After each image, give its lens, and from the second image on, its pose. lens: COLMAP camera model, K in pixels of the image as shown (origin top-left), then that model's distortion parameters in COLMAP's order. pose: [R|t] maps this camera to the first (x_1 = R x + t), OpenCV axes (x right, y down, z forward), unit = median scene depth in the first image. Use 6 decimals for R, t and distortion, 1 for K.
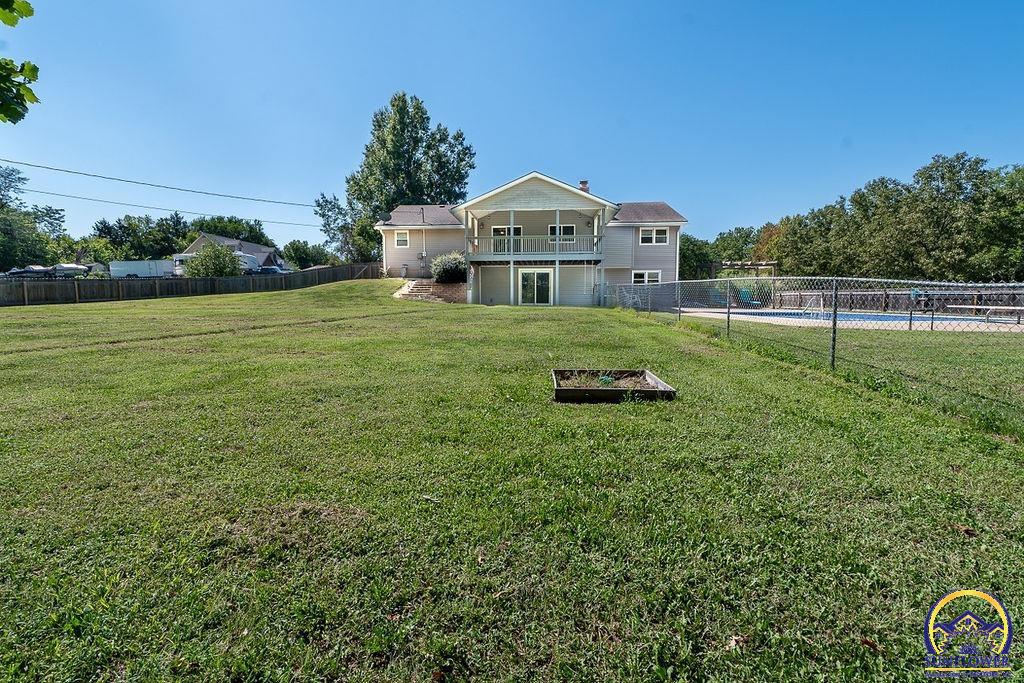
lens RADIAL K [[475.9, 0, 512.0], [0, 475.9, 341.5], [0, 0, 1]] dist [-0.000510, -0.010827]
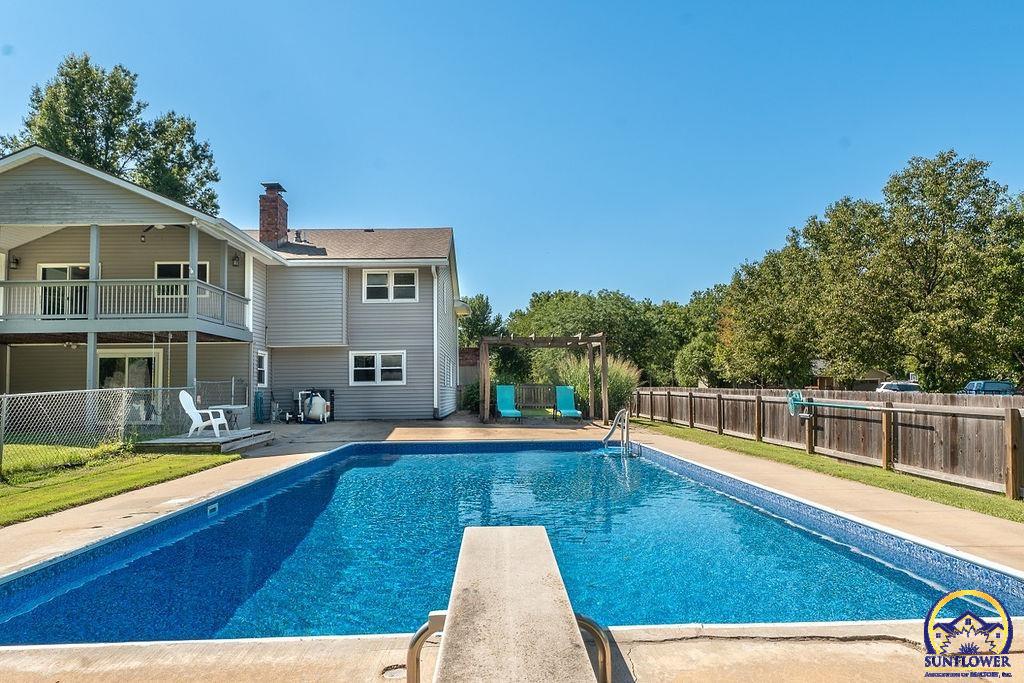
lens RADIAL K [[683.8, 0, 512.0], [0, 683.8, 341.5], [0, 0, 1]] dist [-0.003122, -0.005753]
pose [[0.995393, -0.004536, 0.095776, 0.319899], [0.019255, 0.987988, -0.153325, -0.039252], [-0.093930, 0.154463, 0.983523, 0.233354]]
